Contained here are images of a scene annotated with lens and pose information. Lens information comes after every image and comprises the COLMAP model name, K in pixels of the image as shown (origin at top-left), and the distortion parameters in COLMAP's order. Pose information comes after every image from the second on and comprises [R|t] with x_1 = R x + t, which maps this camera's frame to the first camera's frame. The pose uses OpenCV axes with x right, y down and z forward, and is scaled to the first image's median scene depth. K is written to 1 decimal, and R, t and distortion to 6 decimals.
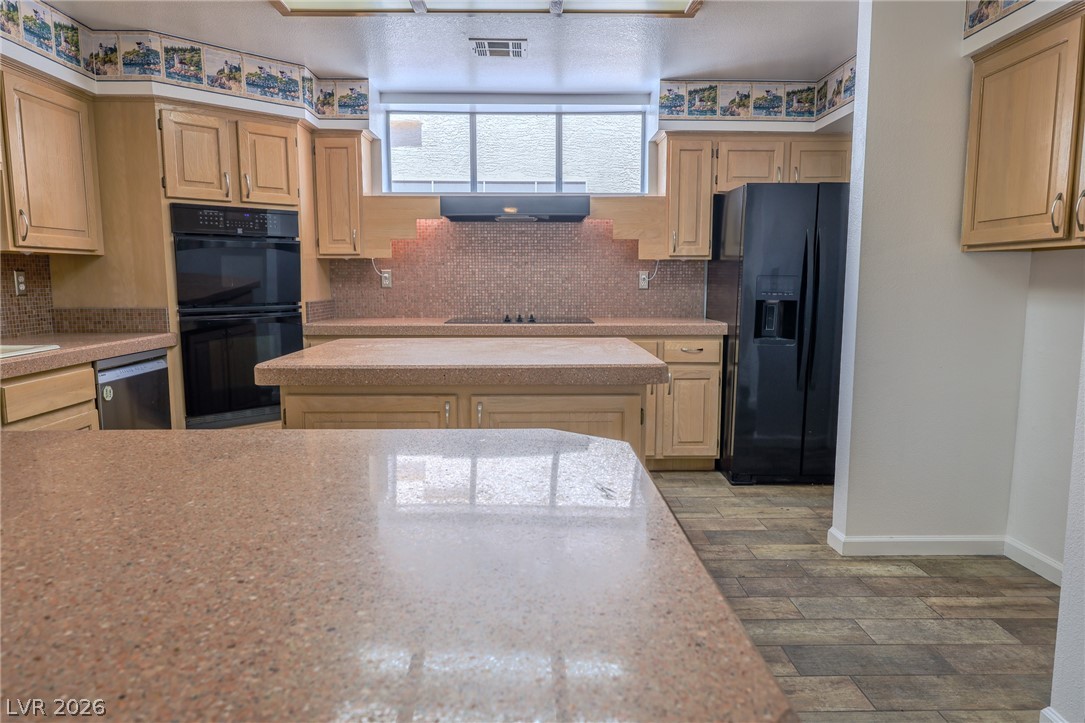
lens RADIAL K [[706.0, 0, 542.5], [0, 706.0, 361.5], [0, 0, 1]] dist [0.002678, -0.000425]
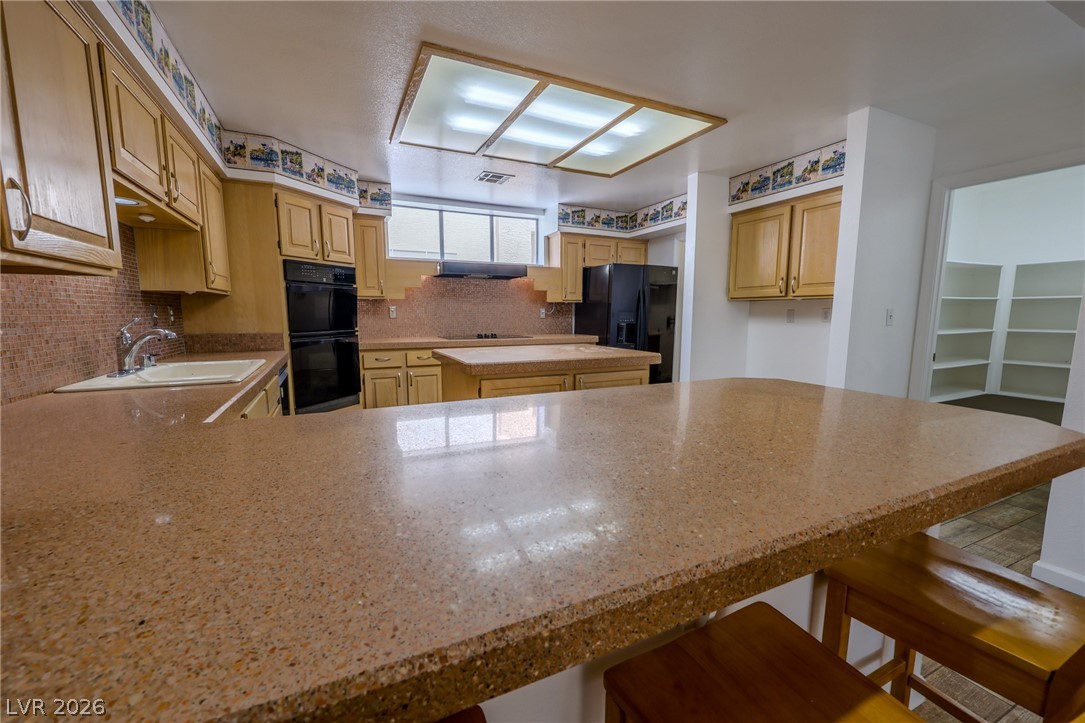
lens RADIAL K [[440.0, 0, 542.6], [0, 440.0, 366.2], [0, 0, 1]] dist [0.002792, -0.000129]
pose [[0.911640, -0.048883, 0.408073, -0.390067], [0.047041, 0.998787, 0.014555, 0.002834], [-0.408289, 0.005927, 0.912833, -0.021243]]
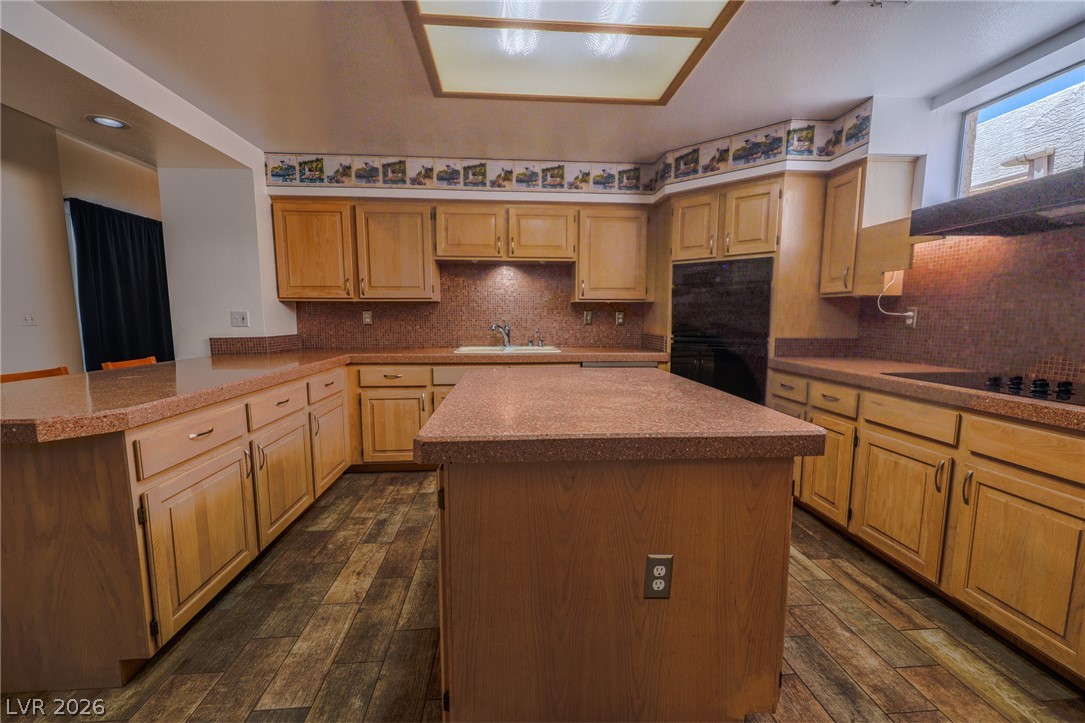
lens RADIAL K [[432.7, 0, 542.5], [0, 432.7, 361.5], [0, 0, 1]] dist [-0.007516, 0.000012]
pose [[0.060230, 0.107307, -0.992400, 0.338330], [-0.120293, 0.987739, 0.099503, -0.075841], [0.990910, 0.113386, 0.072400, 0.632999]]
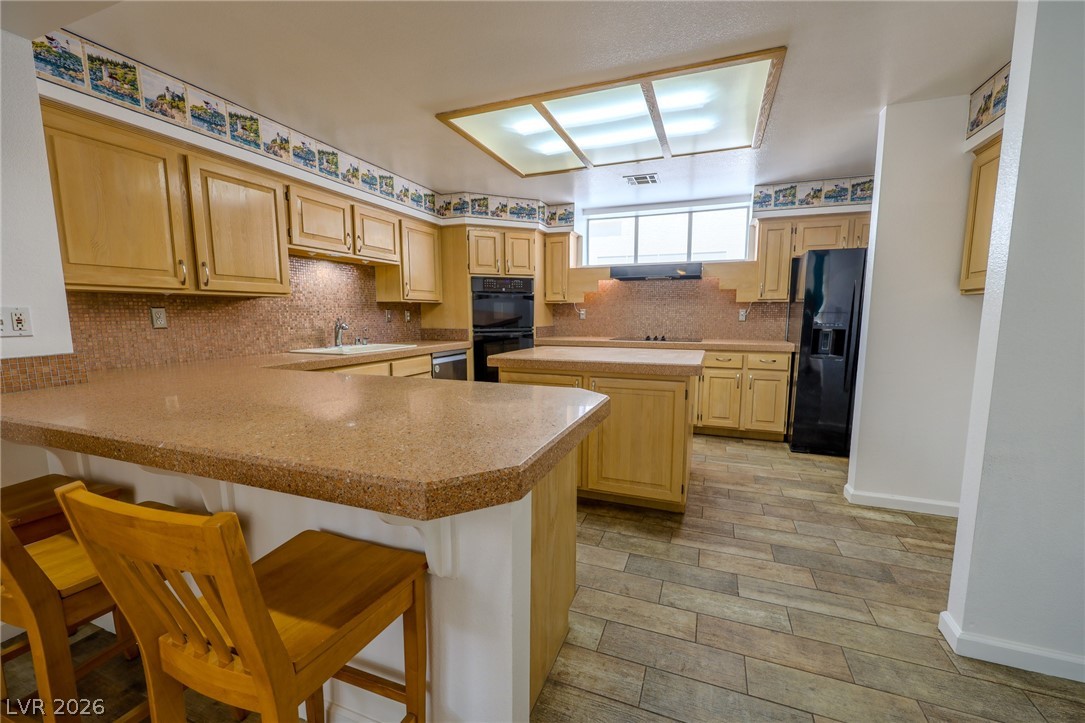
lens RADIAL K [[440.0, 0, 542.6], [0, 440.0, 366.2], [0, 0, 1]] dist [0.002792, -0.000129]
pose [[0.925173, 0.045053, -0.376863, 0.130729], [-0.044903, 0.998949, 0.009189, 0.008744], [0.376880, 0.008421, 0.926224, -0.071739]]
